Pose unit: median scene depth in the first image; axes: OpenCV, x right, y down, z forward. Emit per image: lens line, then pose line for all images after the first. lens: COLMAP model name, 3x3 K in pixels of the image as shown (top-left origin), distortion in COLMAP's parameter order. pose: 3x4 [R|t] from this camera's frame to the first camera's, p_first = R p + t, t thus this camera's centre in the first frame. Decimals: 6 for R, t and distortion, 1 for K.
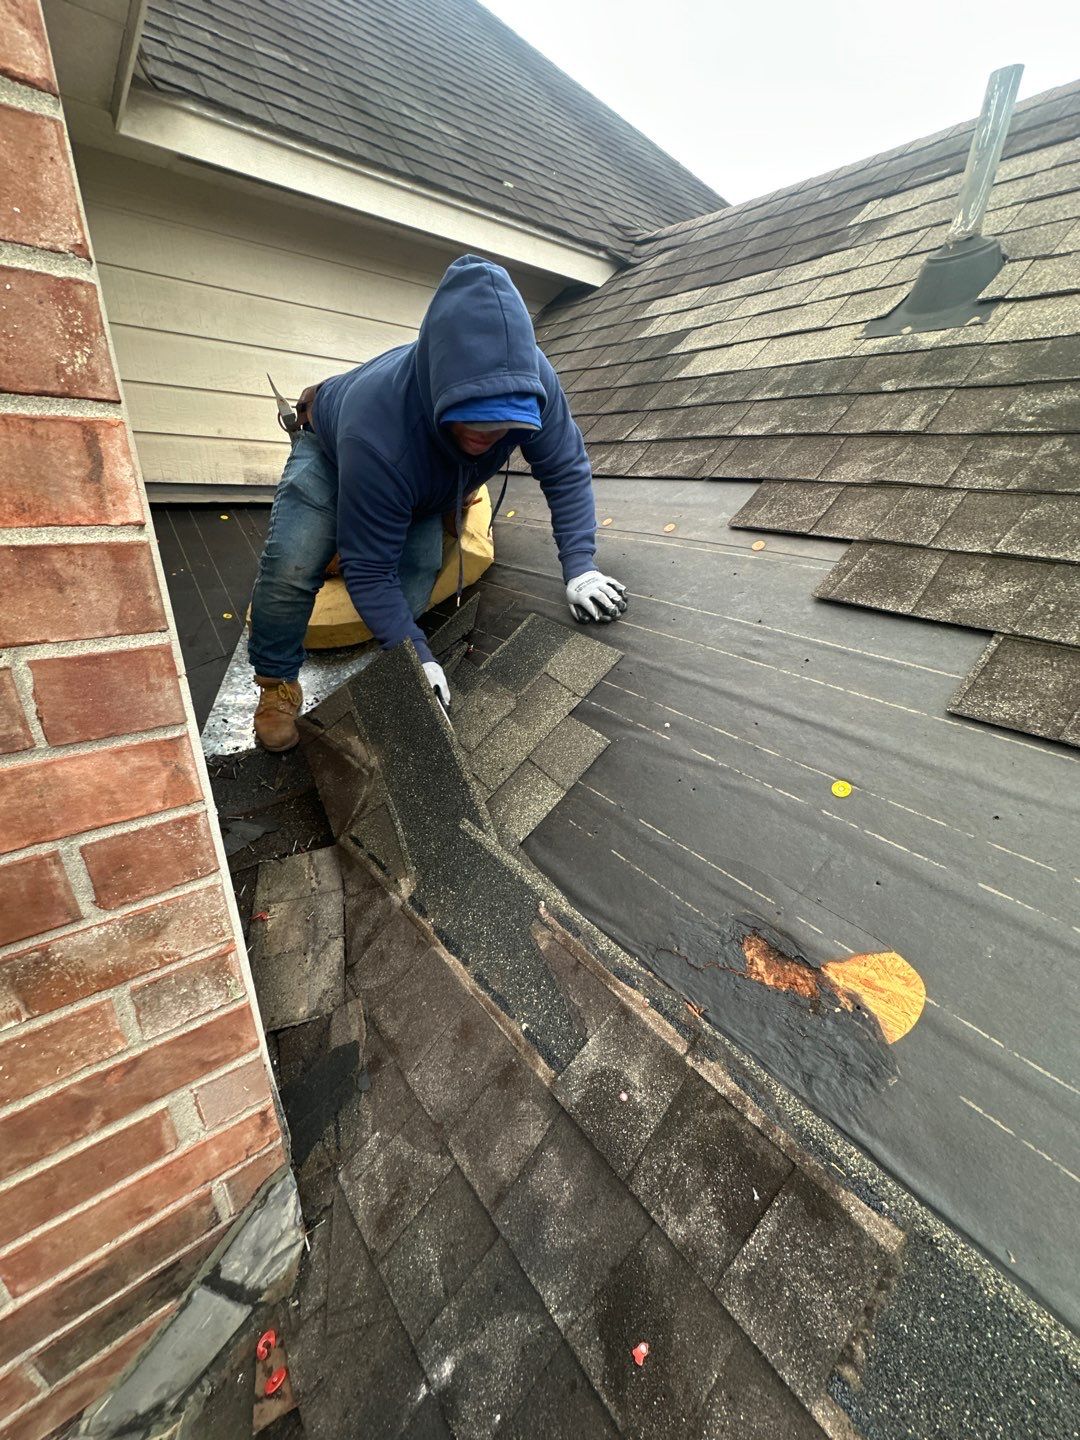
lens RADIAL K [[572.3, 0, 540.7], [0, 572.3, 718.4], [0, 0, 1]] dist [-0.002097, -0.000021]
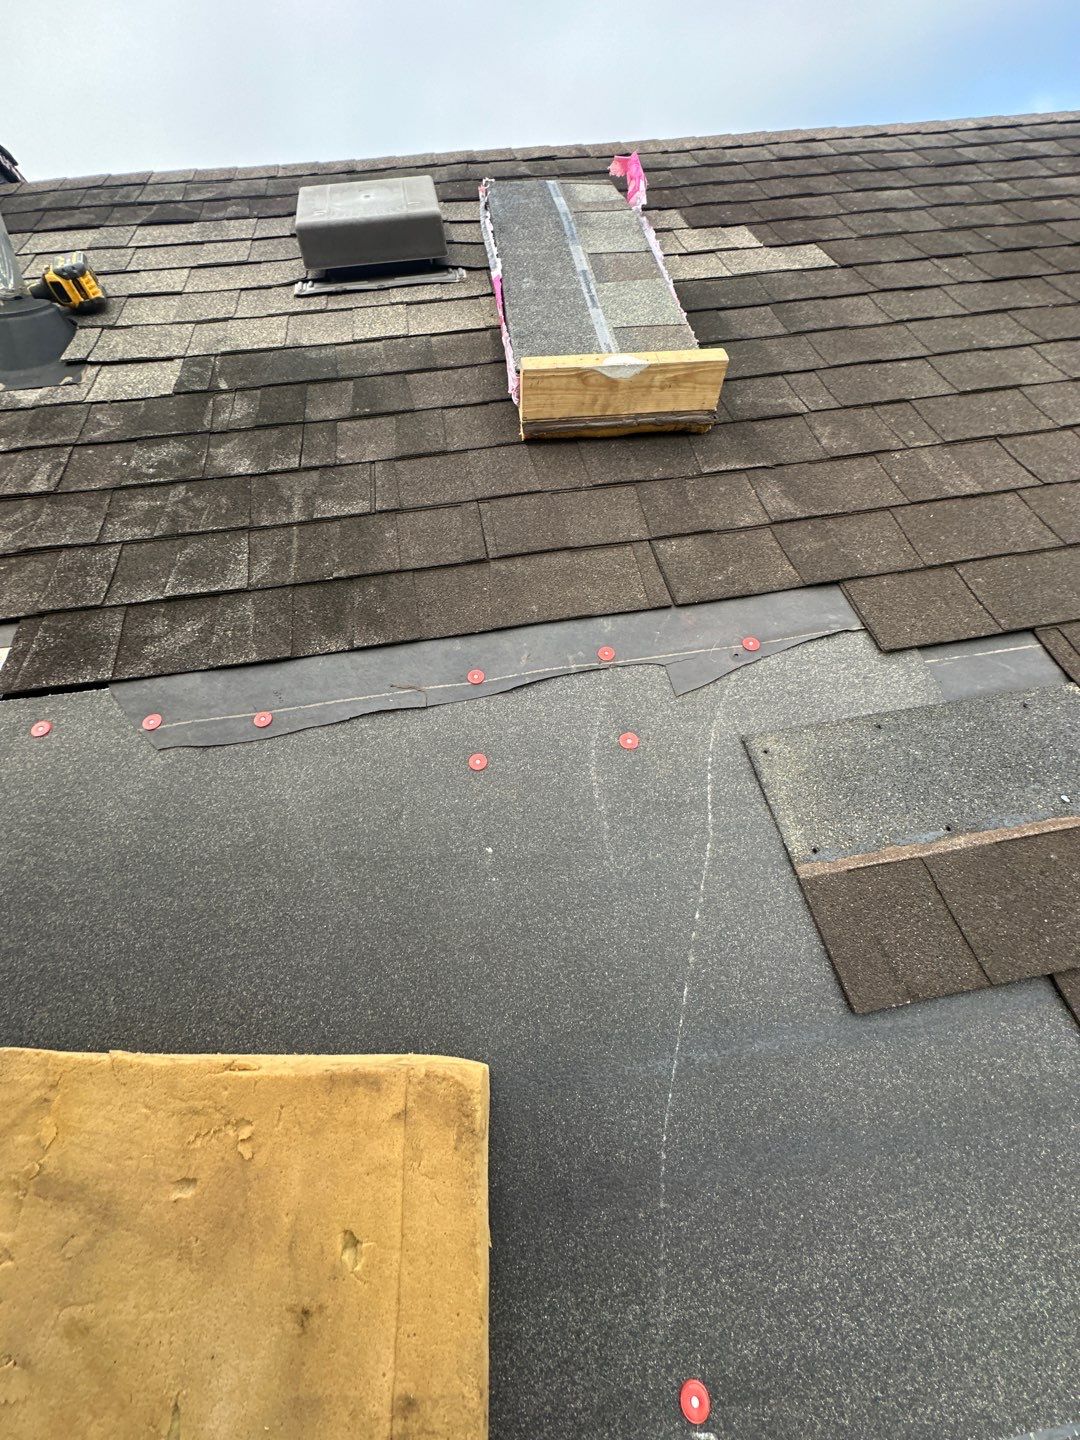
lens RADIAL K [[569.1, 0, 543.2], [0, 569.1, 724.6], [0, 0, 1]] dist [-0.002025, -0.000188]
pose [[0.505131, -0.390569, 0.769610, 0.347038], [0.455071, 0.878236, 0.147011, 0.079654], [-0.733316, 0.275968, 0.621361, -0.059283]]
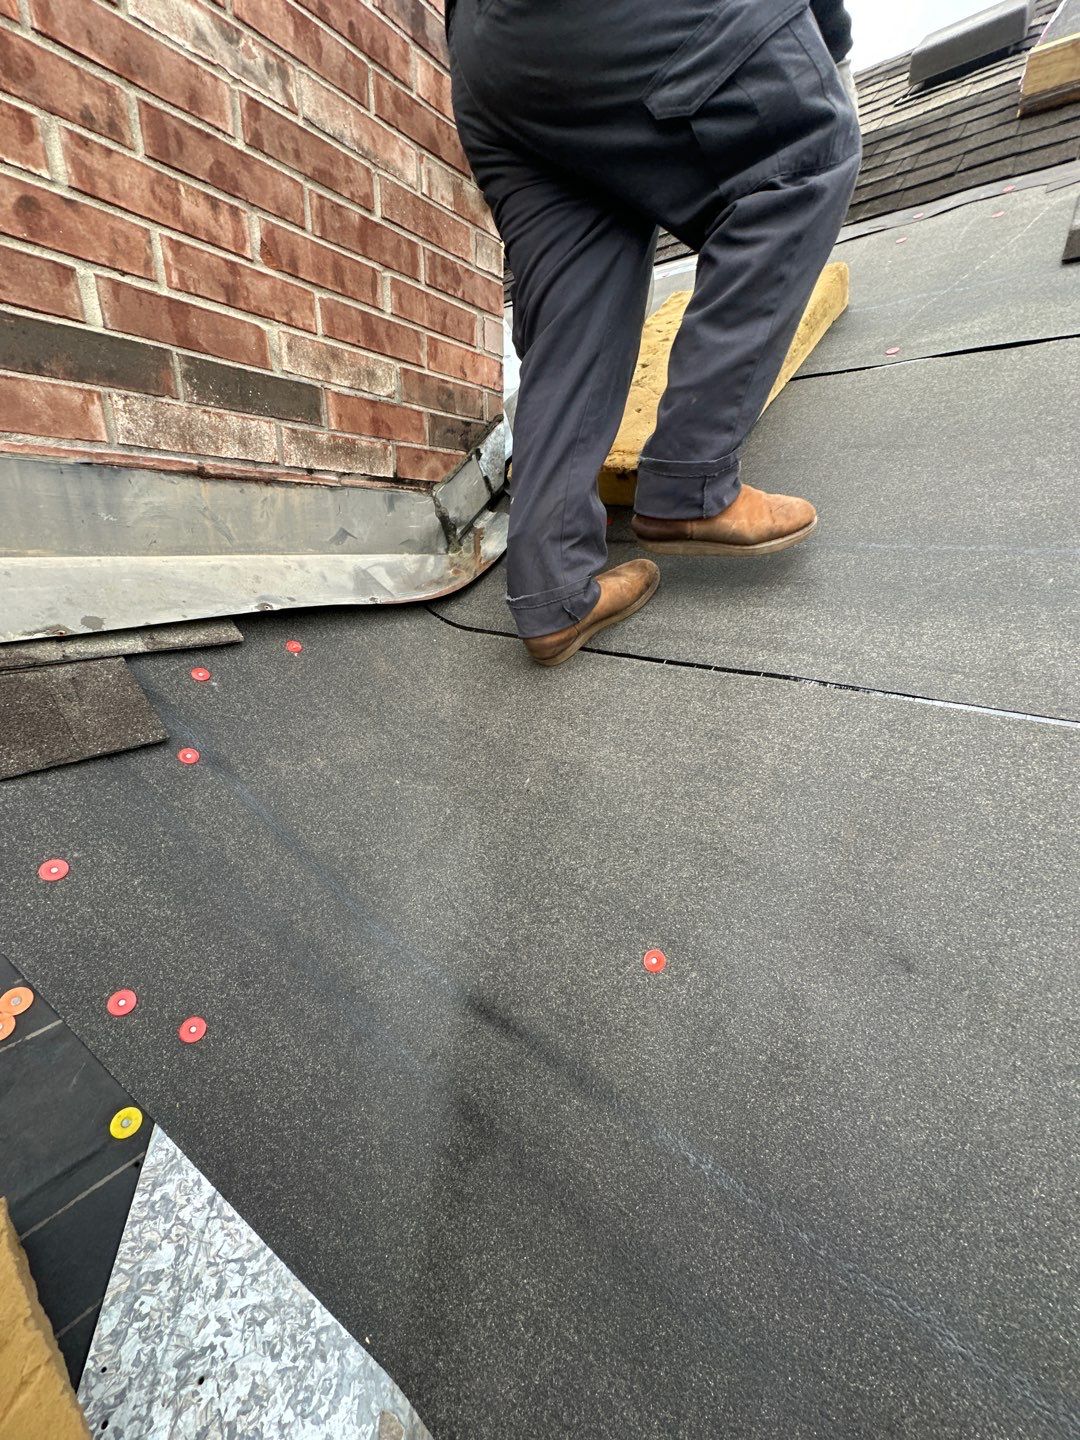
lens RADIAL K [[572.3, 0, 537.9], [0, 572.3, 720.3], [0, 0, 1]] dist [-0.002097, -0.000021]
pose [[0.972767, -0.087597, 0.214594, -0.882936], [0.109029, 0.989943, -0.090141, 2.104382], [-0.204540, 0.111083, 0.972535, -0.900790]]
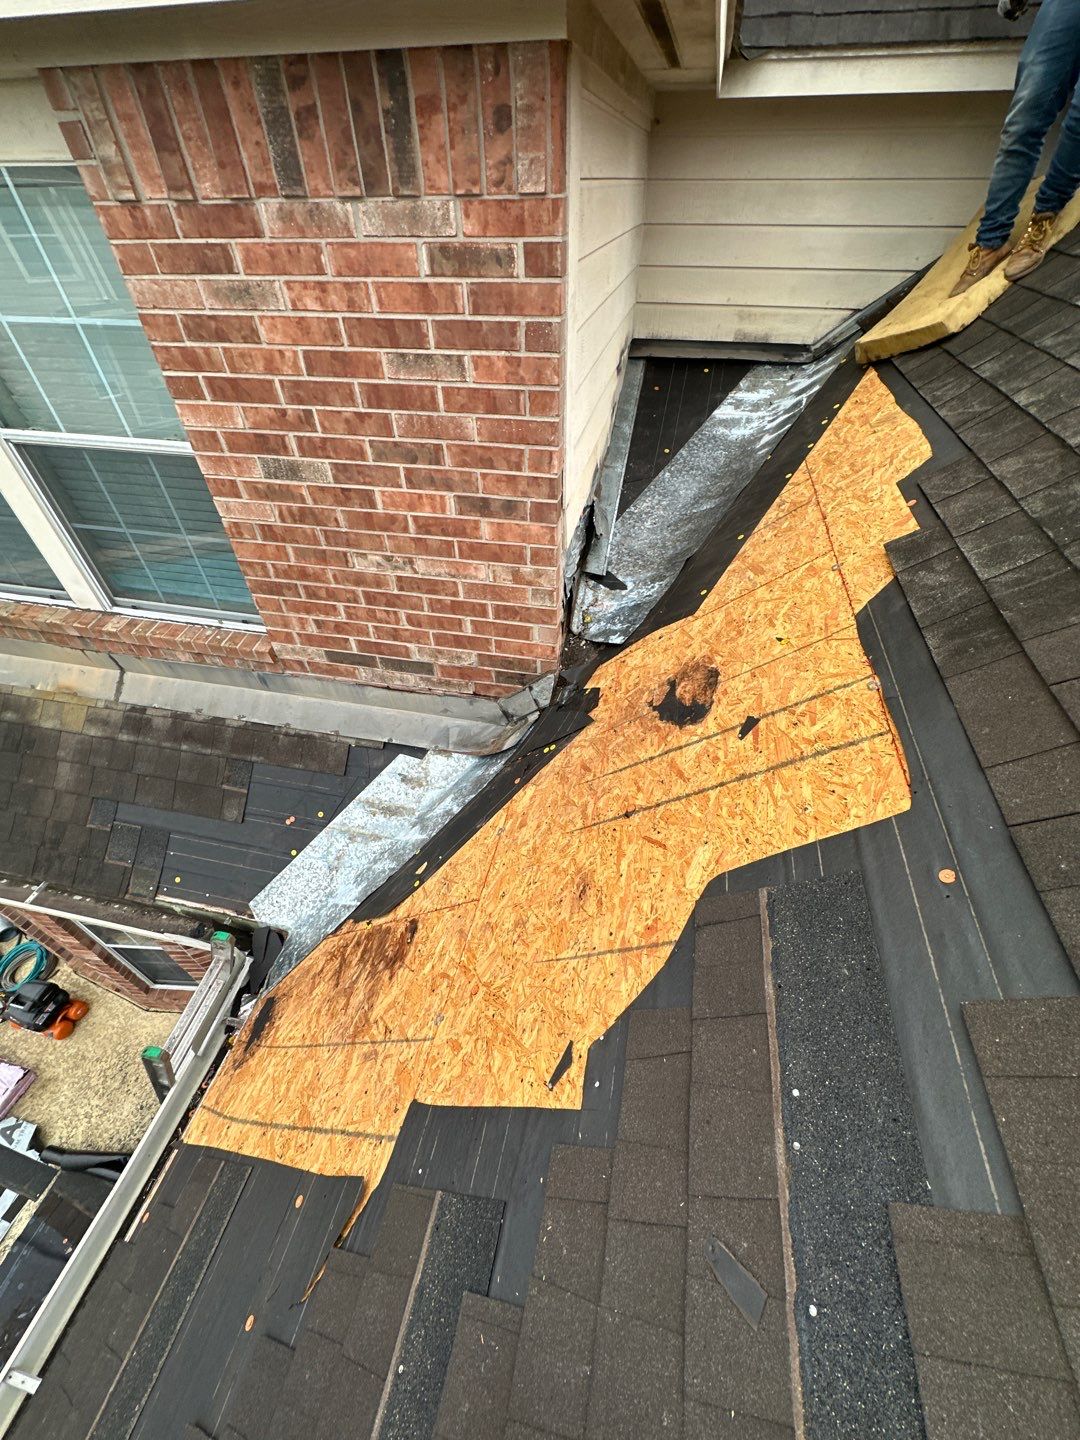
lens RADIAL K [[572.3, 0, 541.8], [0, 572.3, 717.6], [0, 0, 1]] dist [-0.002097, -0.000021]
pose [[0.633798, 0.496987, -0.592709, 1.549631], [-0.266937, 0.859730, 0.435442, -0.360363], [0.725978, -0.117766, 0.677559, -1.265800]]
